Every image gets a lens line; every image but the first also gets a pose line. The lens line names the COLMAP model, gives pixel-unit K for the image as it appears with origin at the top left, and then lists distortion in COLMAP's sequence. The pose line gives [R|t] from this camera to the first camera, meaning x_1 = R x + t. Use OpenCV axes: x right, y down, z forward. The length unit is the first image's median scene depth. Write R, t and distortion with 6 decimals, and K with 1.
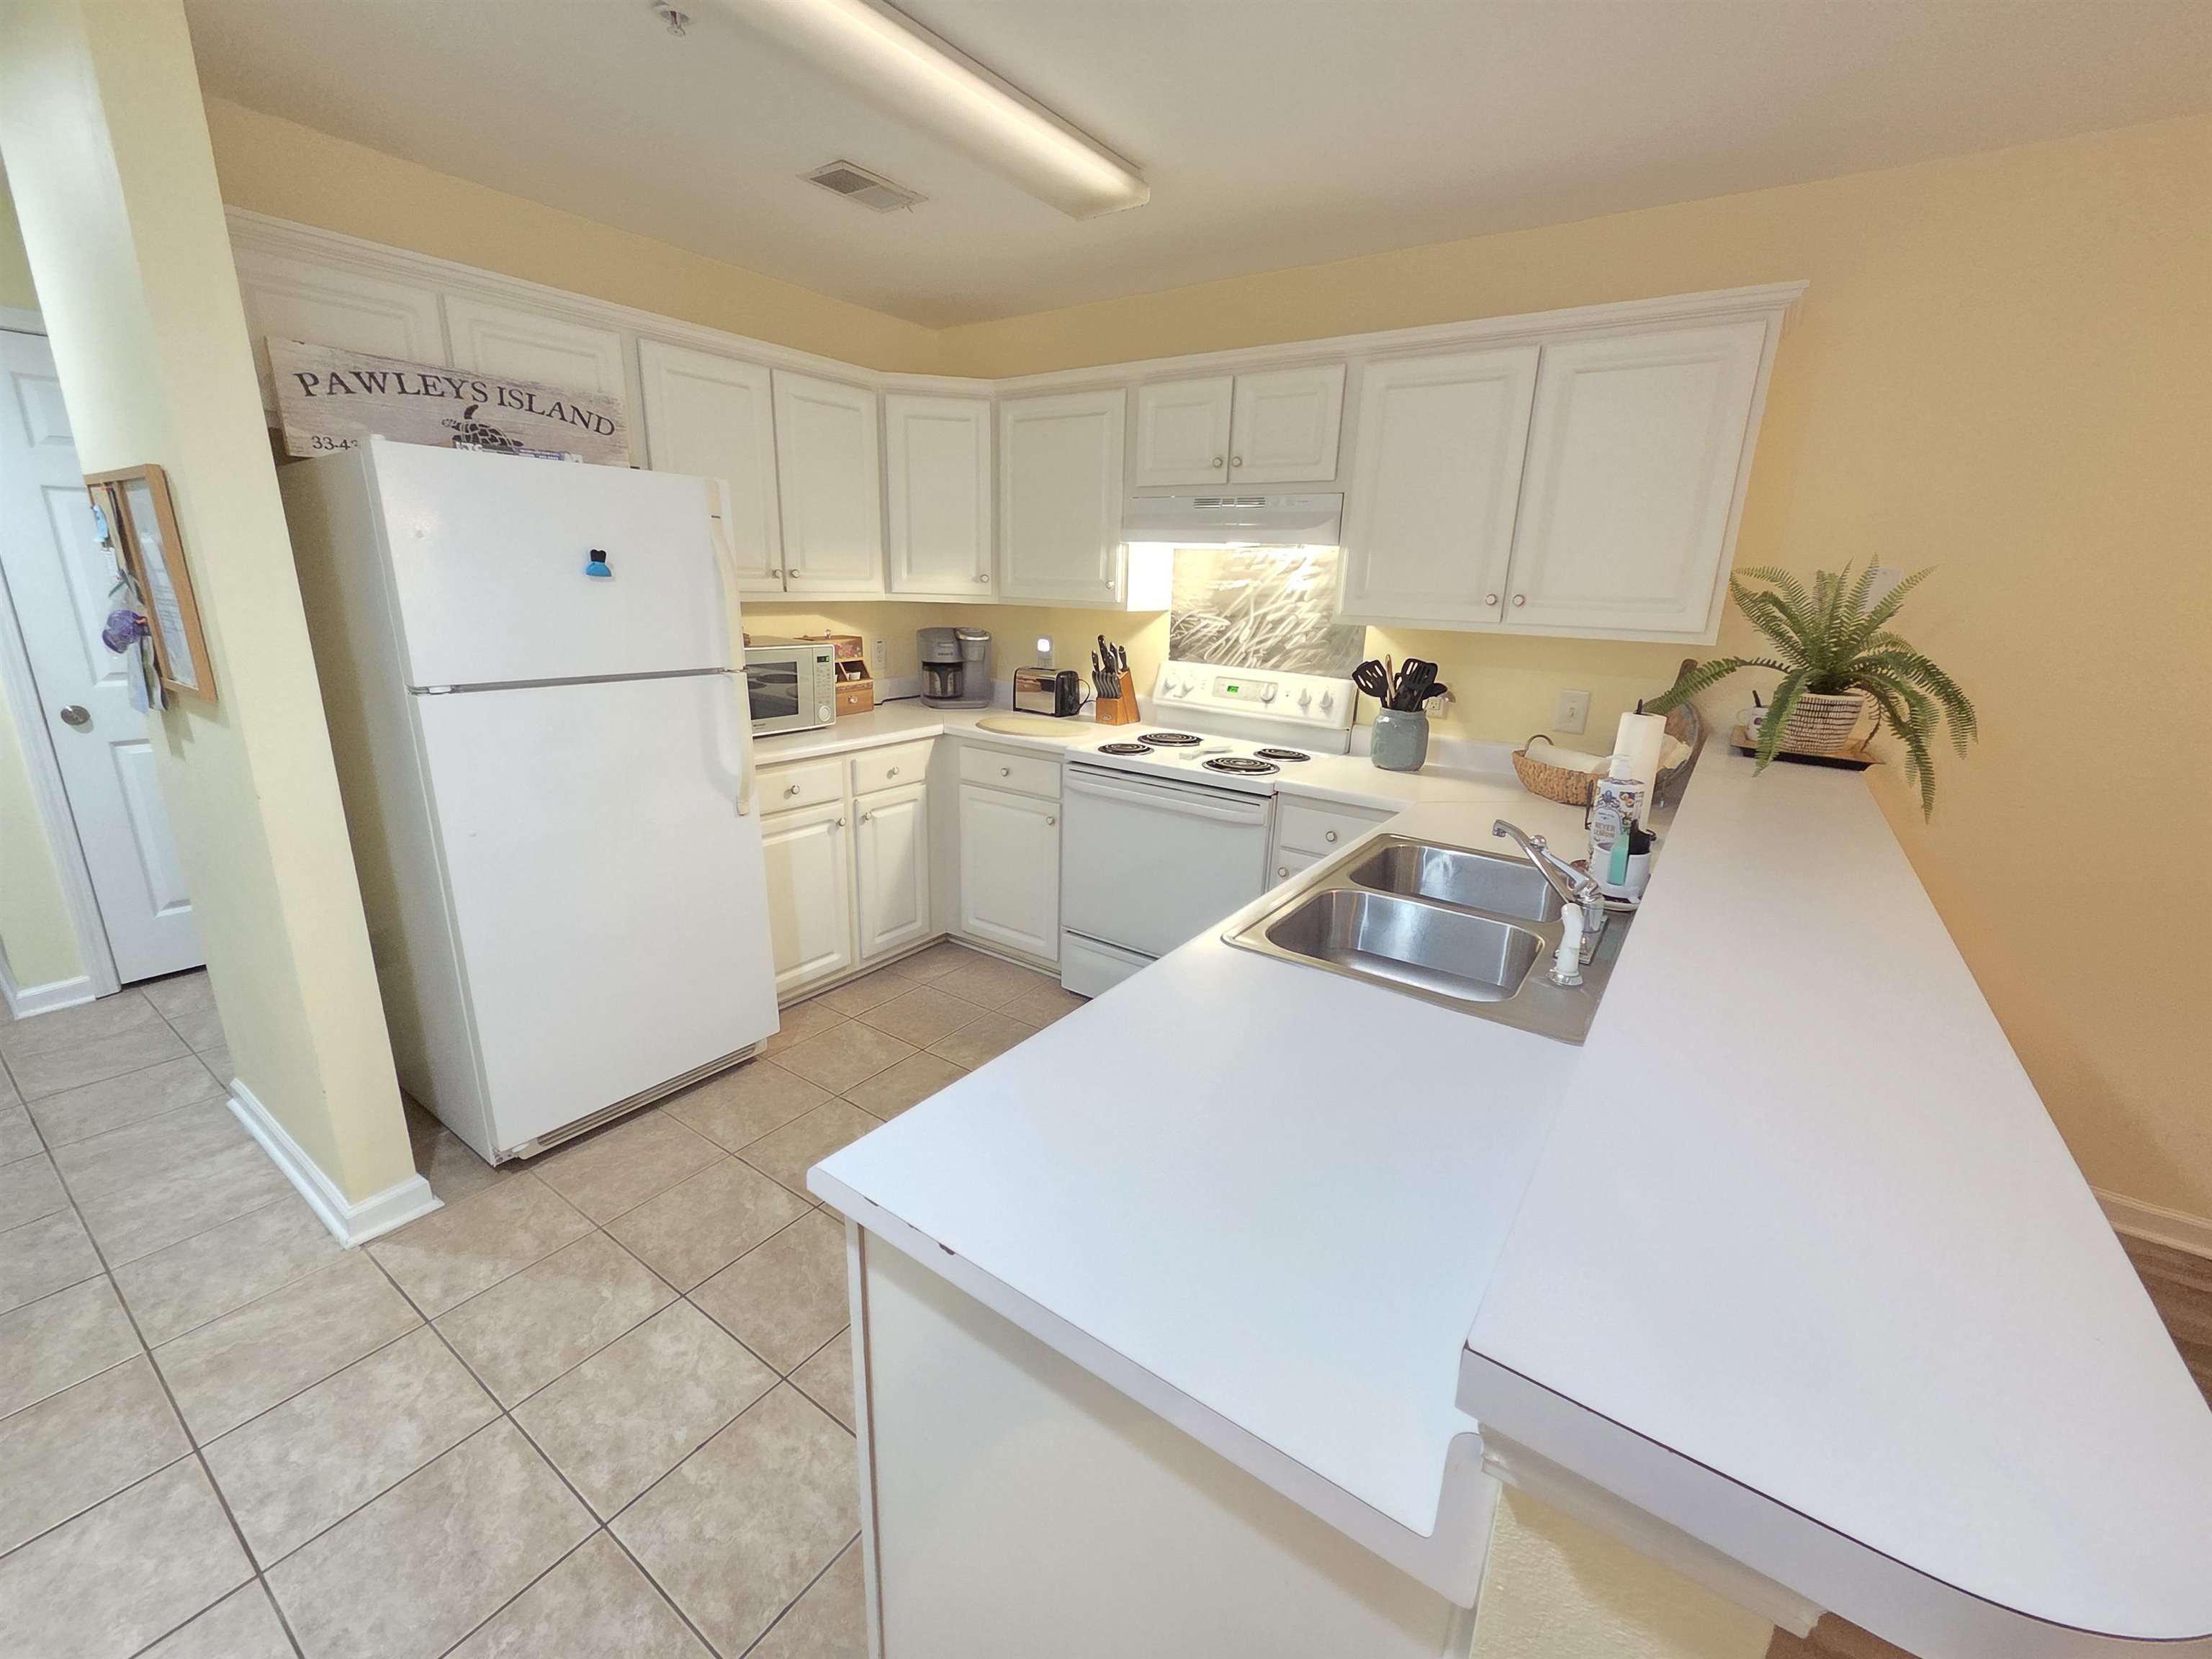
lens RADIAL K [[901.7, 0, 1104.8], [0, 901.7, 821.7], [0, 0, 1]] dist [0.005040, -0.001227]
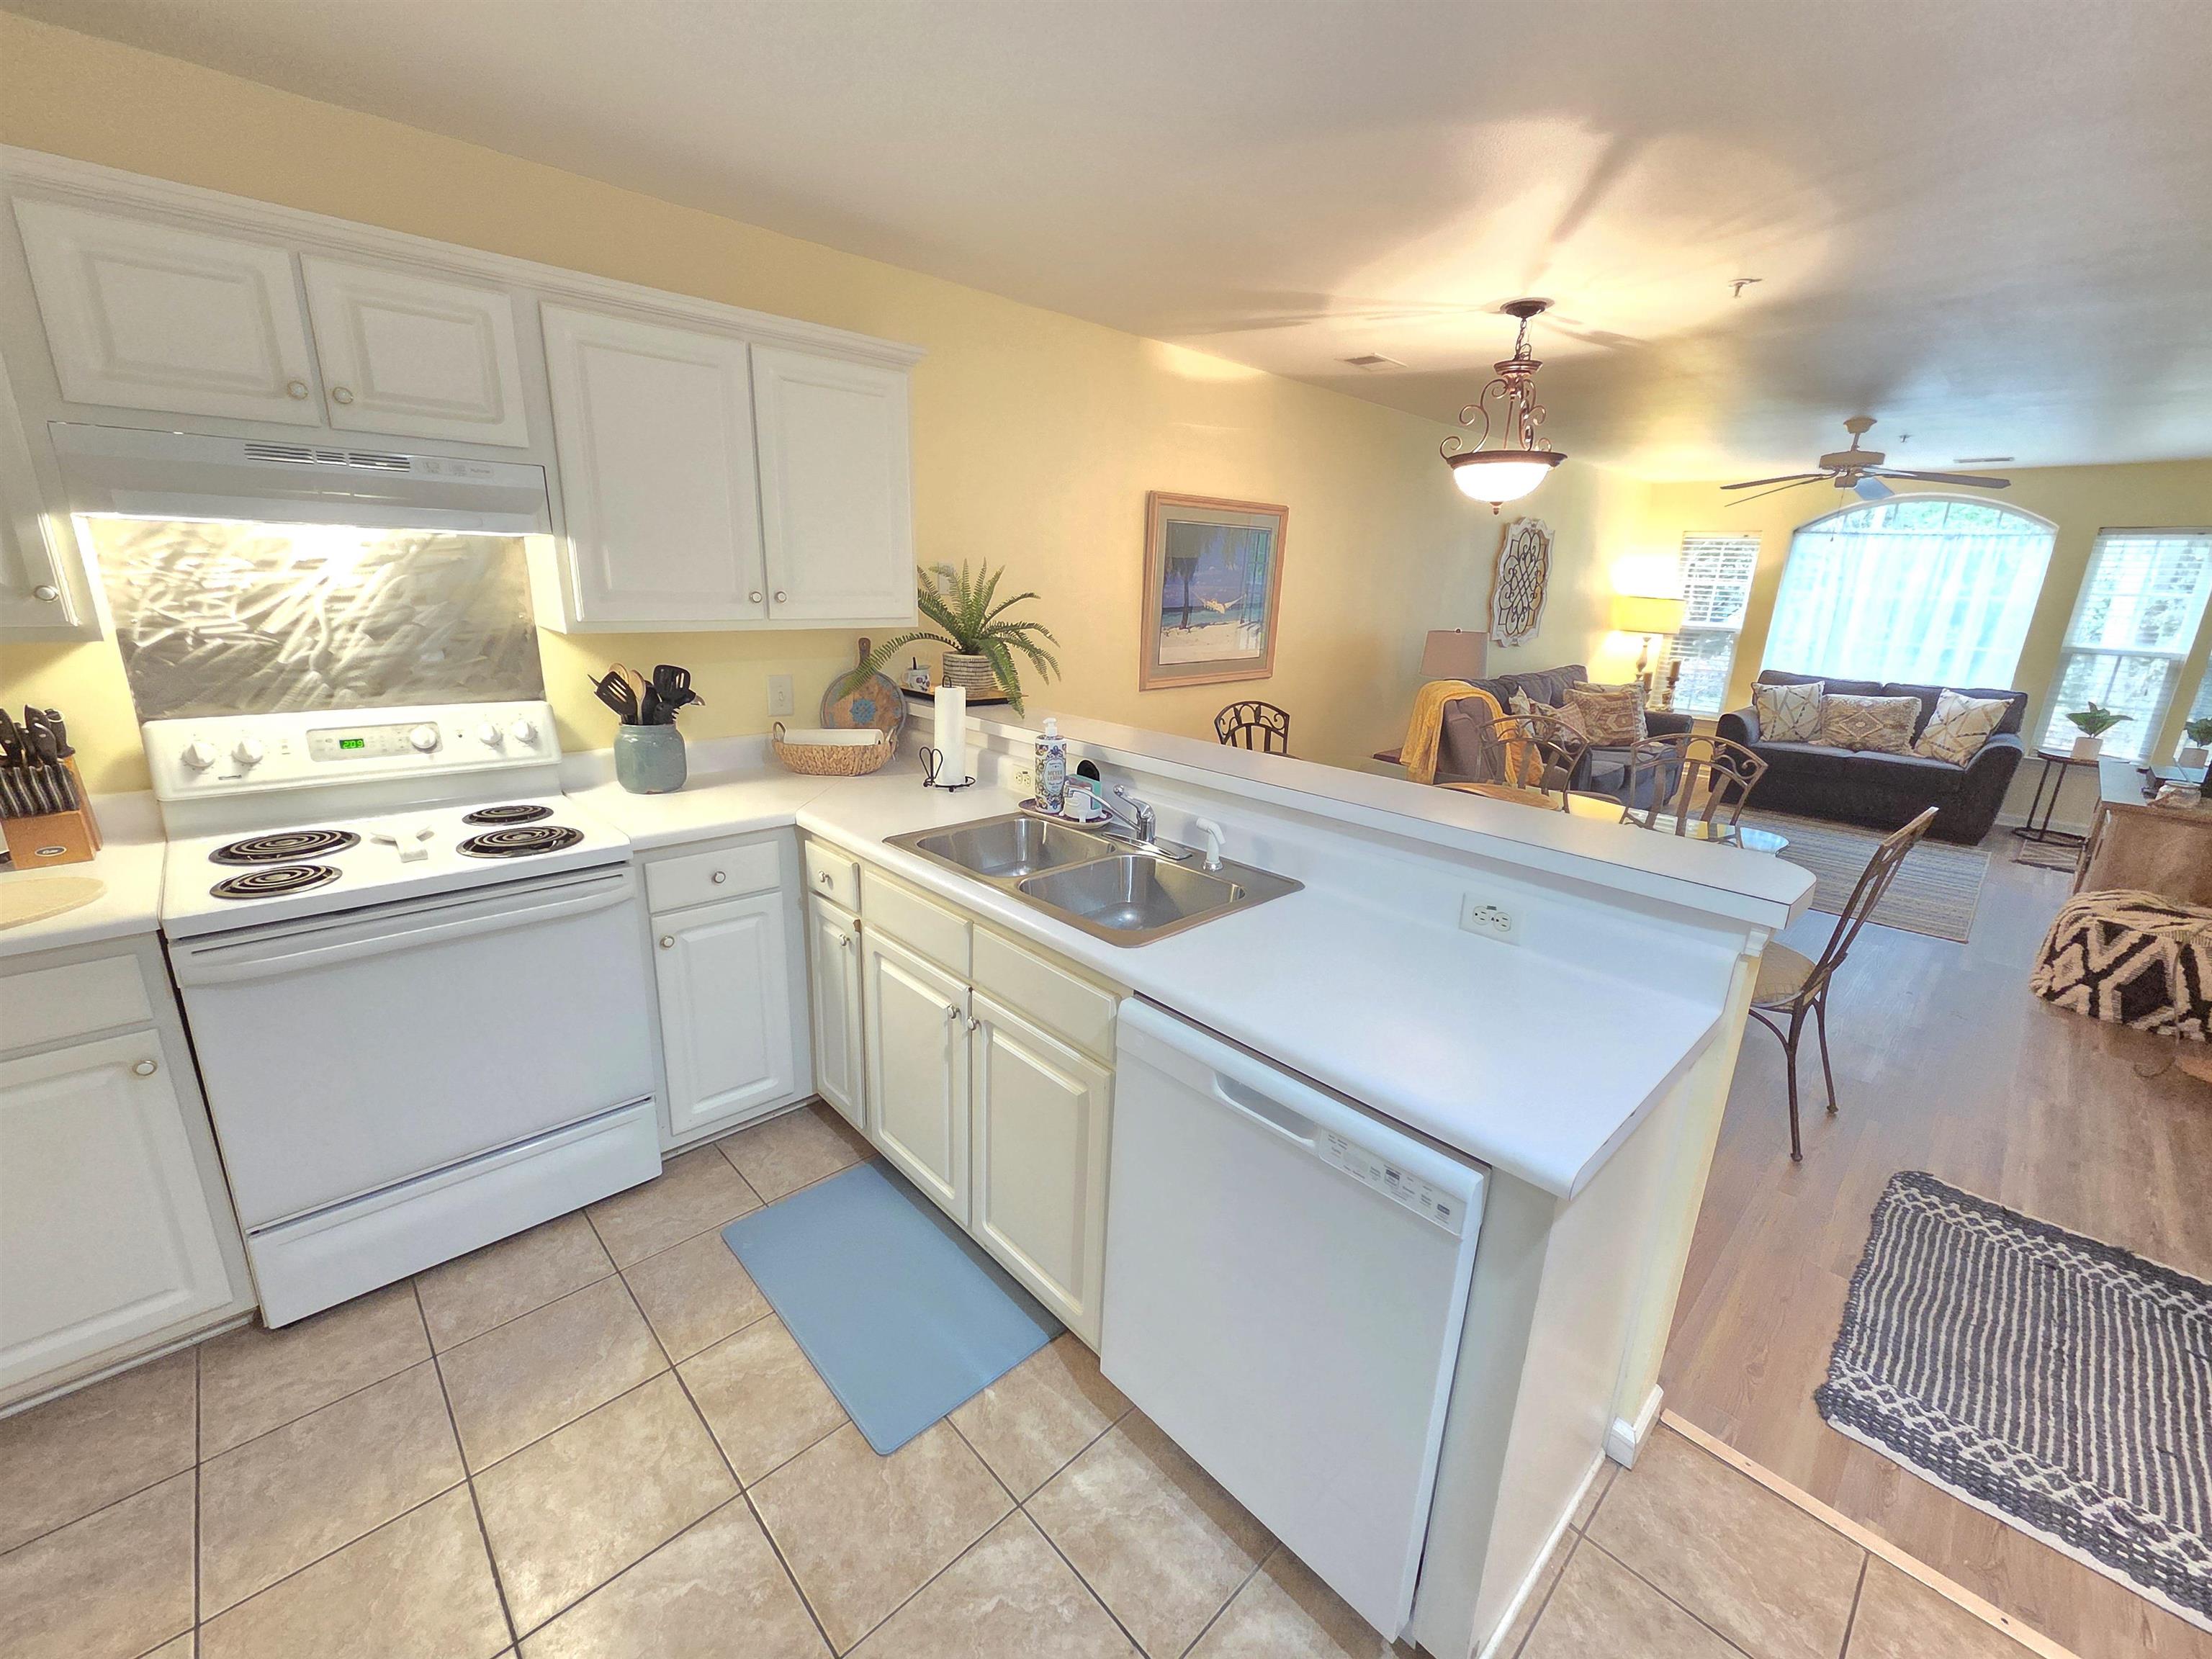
lens RADIAL K [[901.7, 0, 1105.4], [0, 901.7, 822.0], [0, 0, 1]] dist [0.005040, -0.001227]
pose [[0.199453, -0.286363, 0.937131, -0.425512], [0.234315, 0.942541, 0.238146, -0.136884], [-0.951481, 0.172085, 0.255091, 0.364383]]
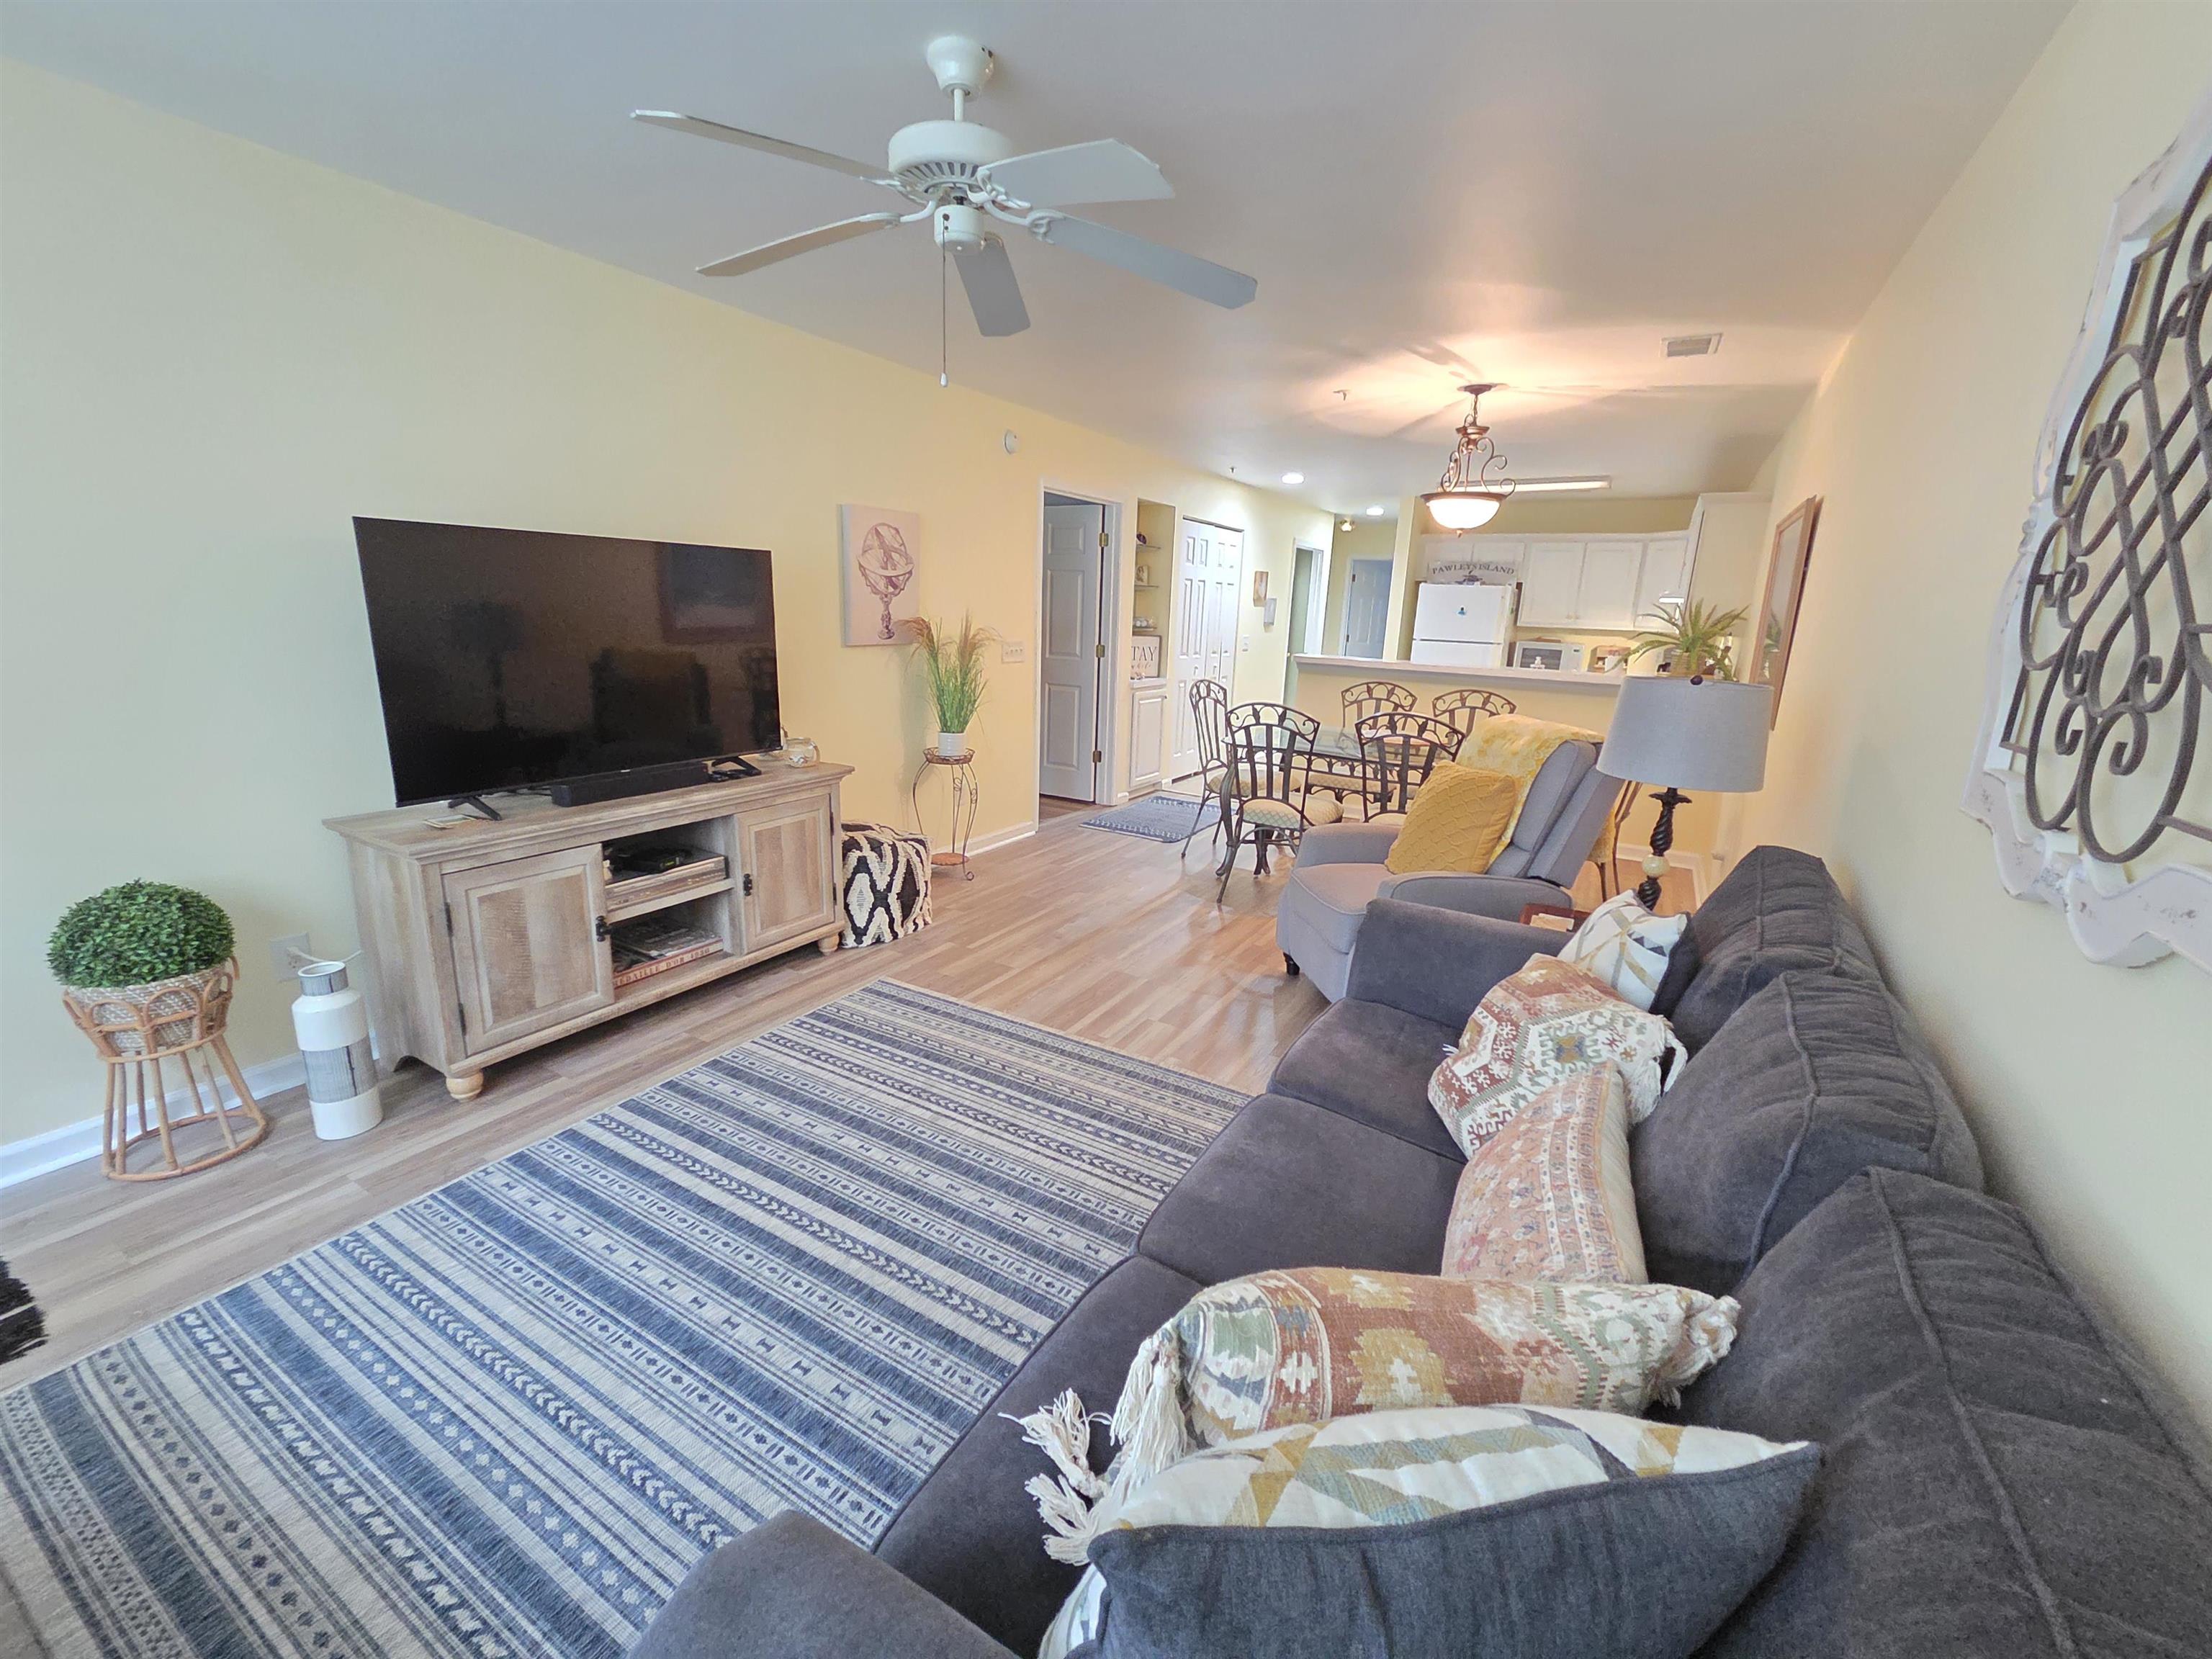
lens RADIAL K [[901.7, 0, 1106.0], [0, 901.7, 824.3], [0, 0, 1]] dist [0.005040, -0.001227]
pose [[0.079073, 0.209399, -0.974628, 2.328770], [-0.298591, 0.937776, 0.177256, 0.239211], [0.951100, 0.276999, 0.136678, -0.501251]]
